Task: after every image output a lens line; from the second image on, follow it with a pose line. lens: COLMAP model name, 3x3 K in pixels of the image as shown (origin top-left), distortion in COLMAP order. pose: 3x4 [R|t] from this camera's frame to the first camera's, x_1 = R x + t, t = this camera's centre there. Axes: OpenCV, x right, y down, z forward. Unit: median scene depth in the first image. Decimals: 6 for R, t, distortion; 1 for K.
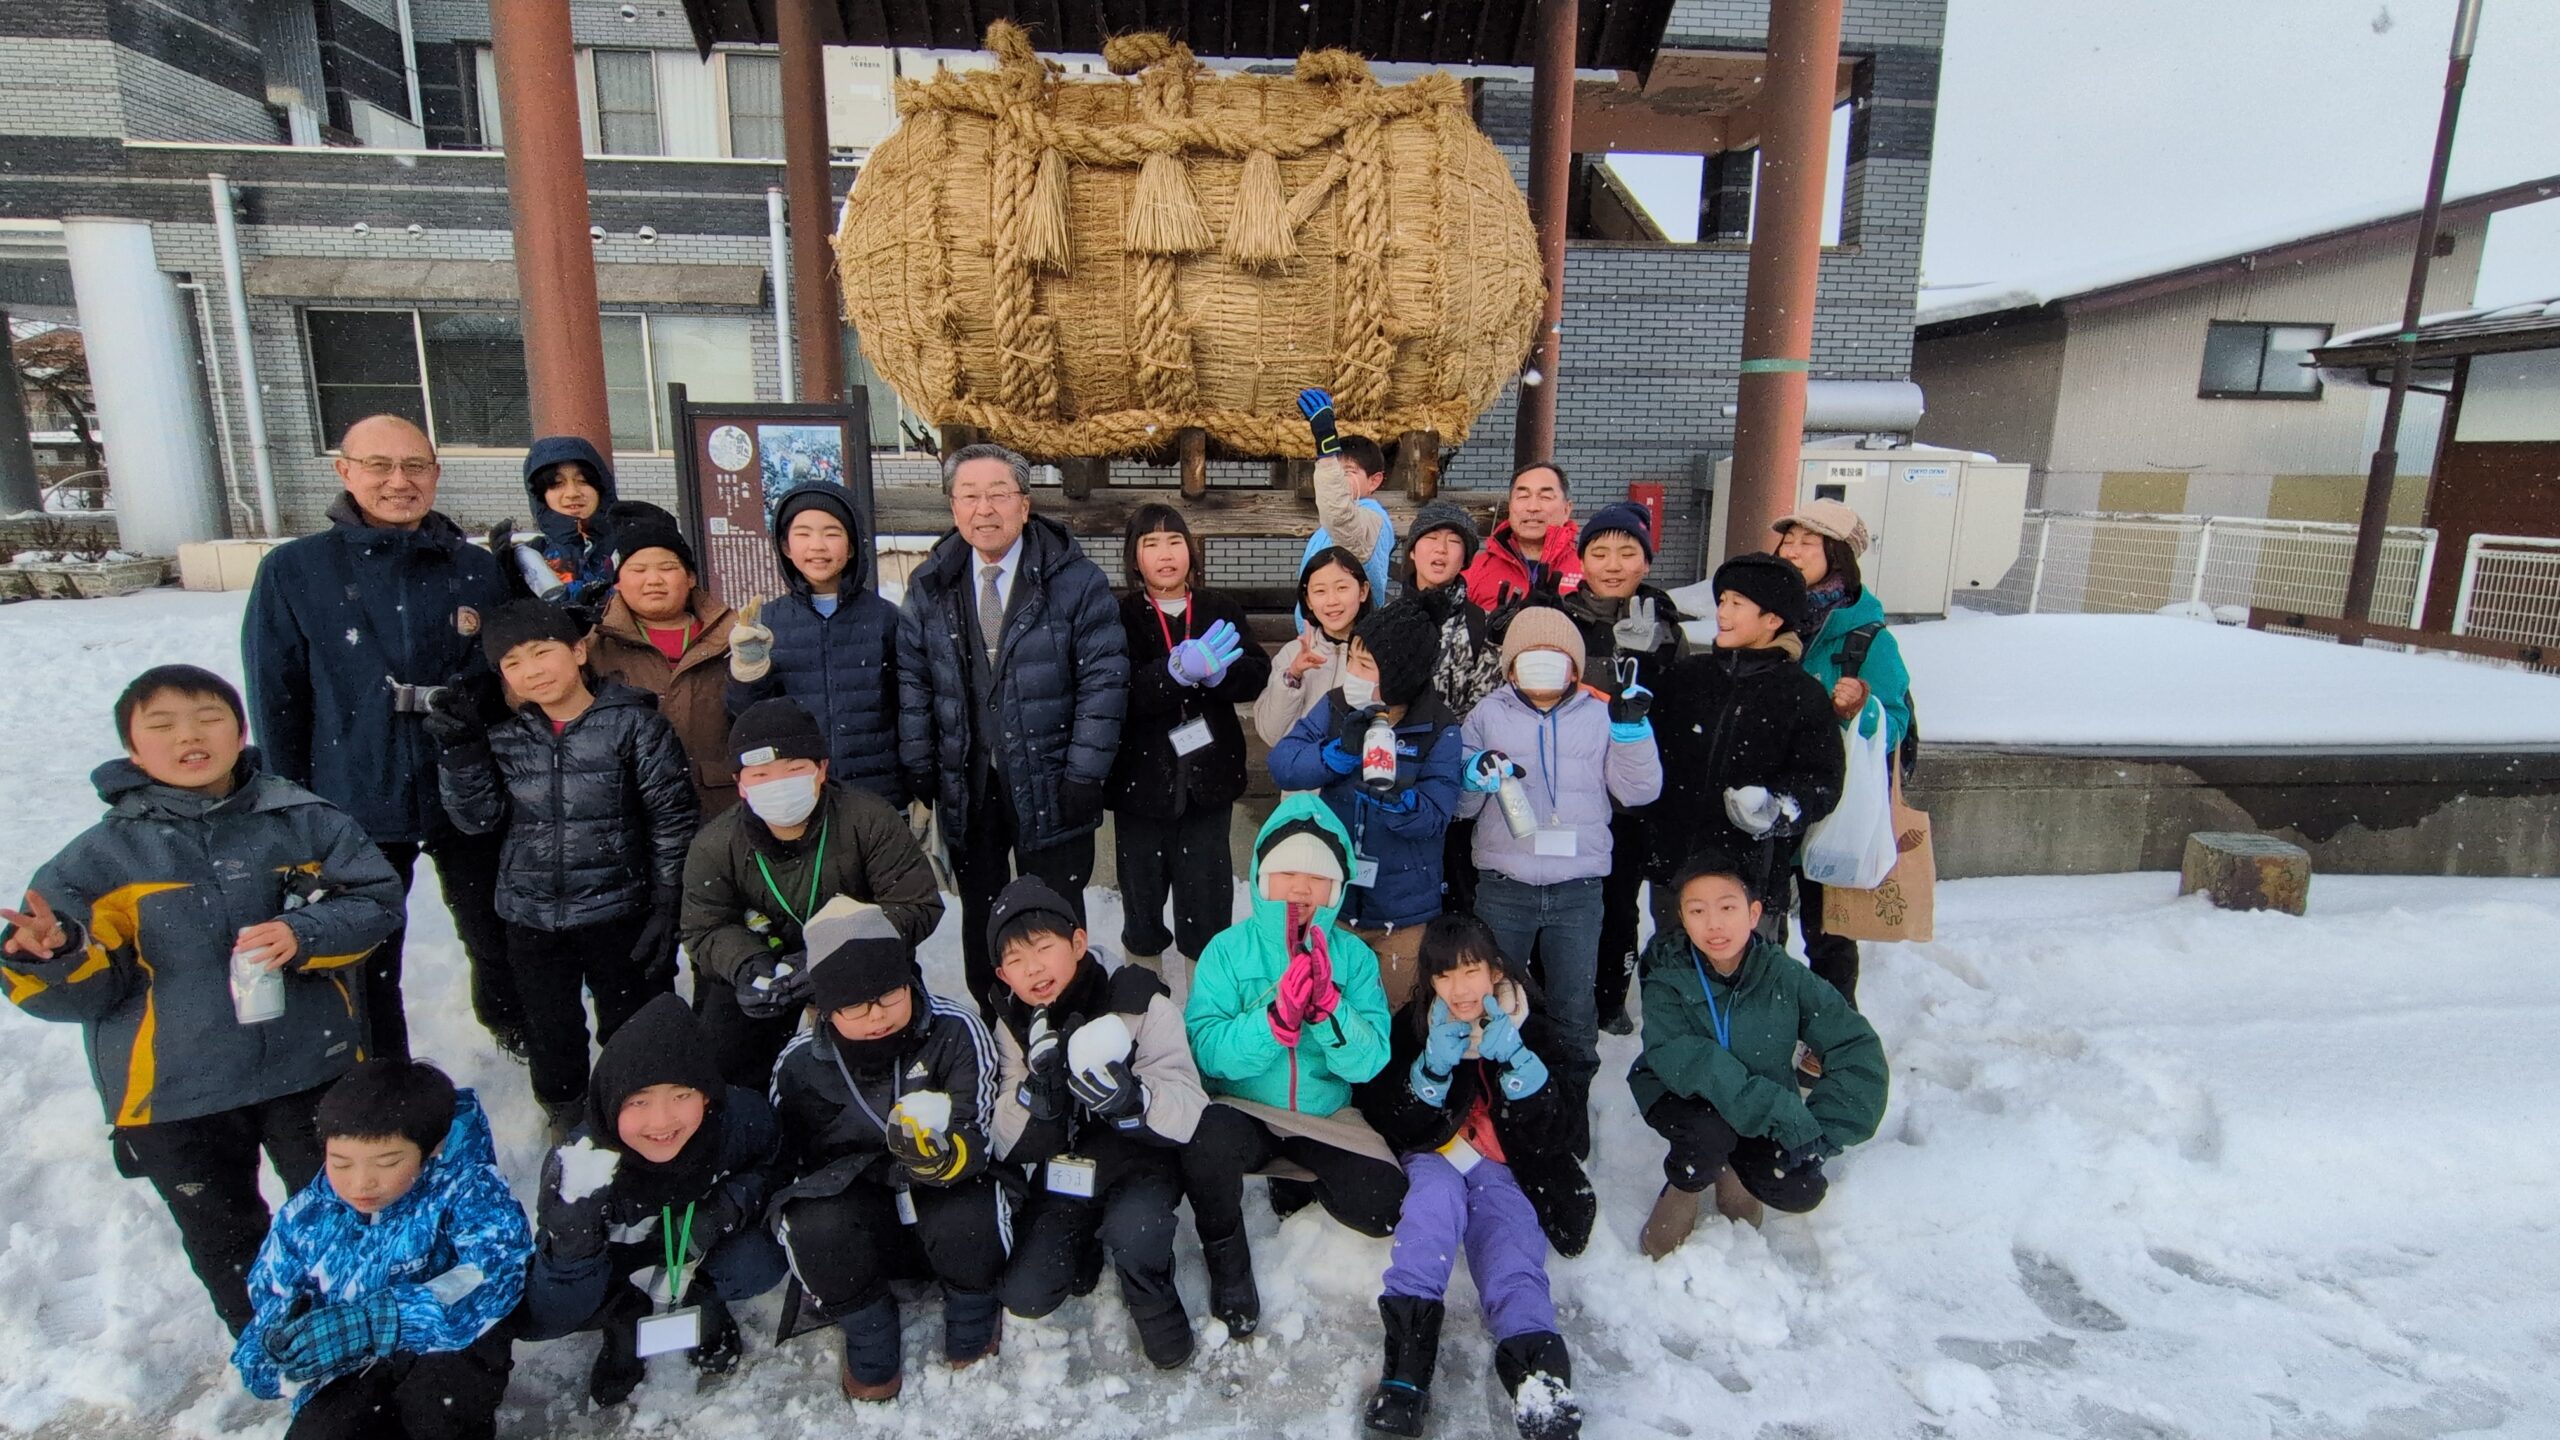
lens RADIAL K [[1288.5, 0, 1279.6], [0, 1288.5, 767.1], [0, 0, 1]] dist [-0.000648, 0.000337]
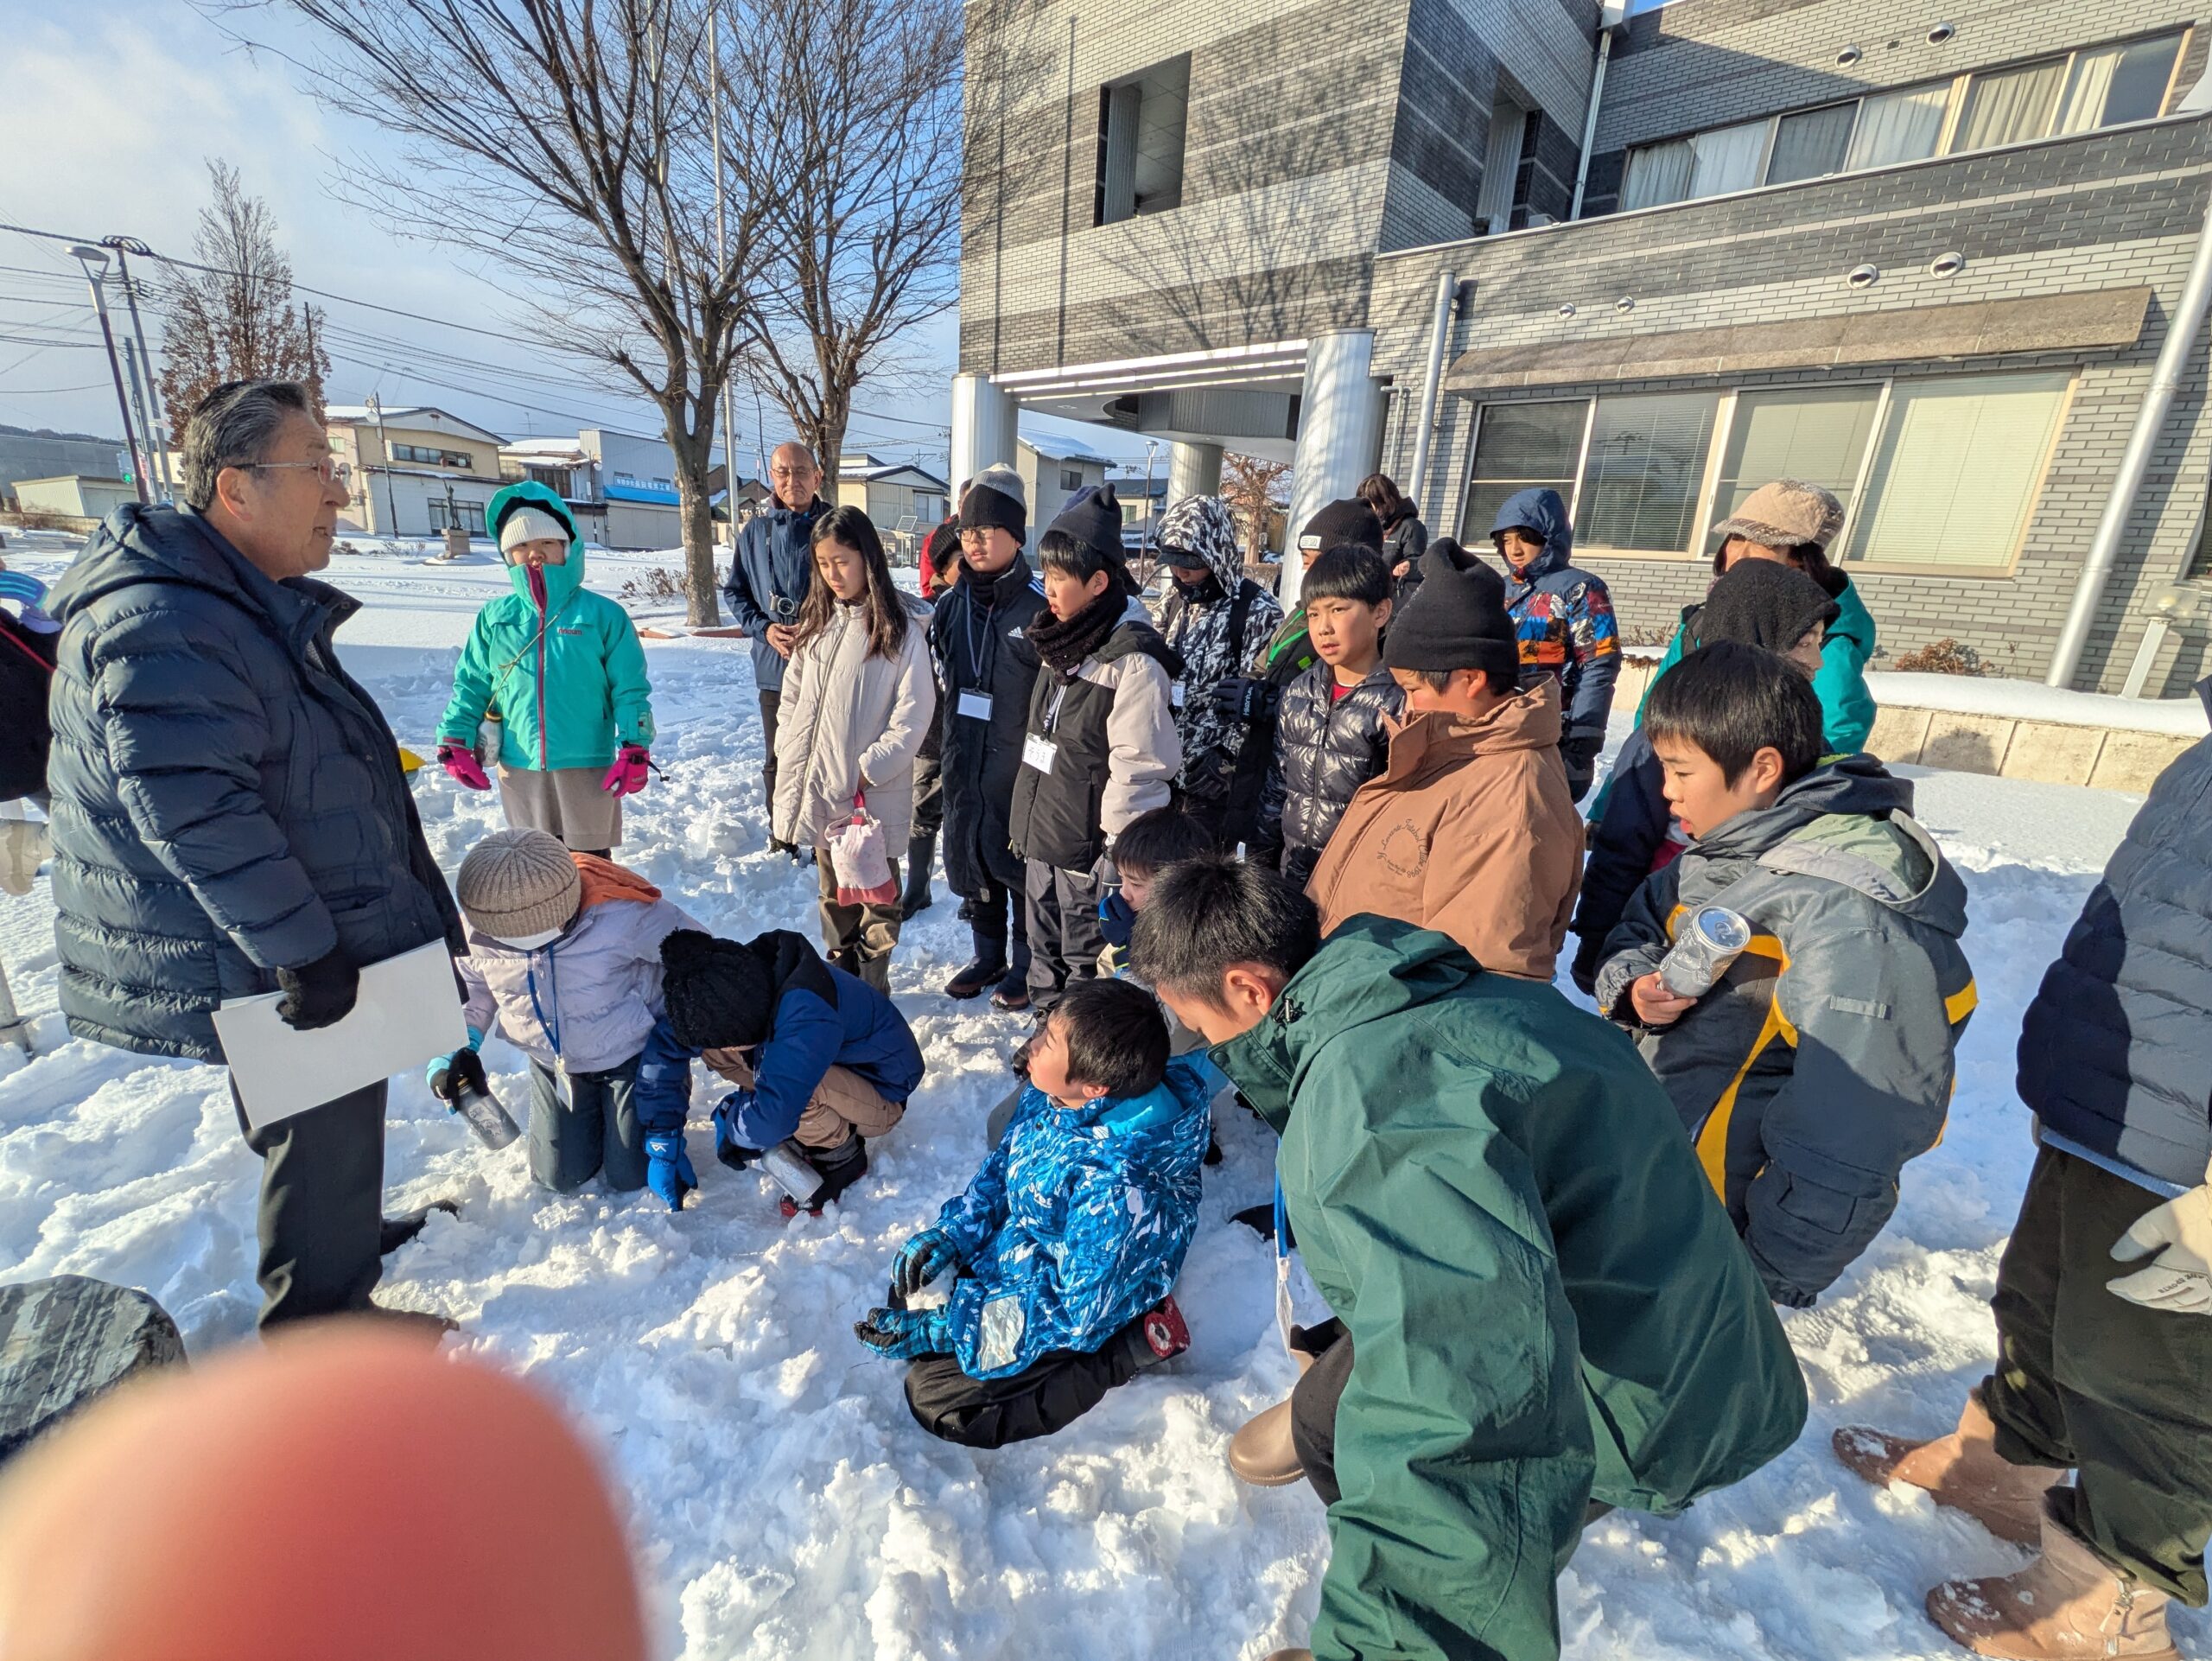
lens RADIAL K [[898.1, 0, 1097.9], [0, 898.1, 850.0], [0, 0, 1]] dist [-0.001766, 0.000042]
pose [[0.676738, 0.259185, -0.689093, -0.503973], [-0.216565, 0.964653, 0.150147, -0.077740], [0.703651, 0.047623, 0.708948, 0.397864]]
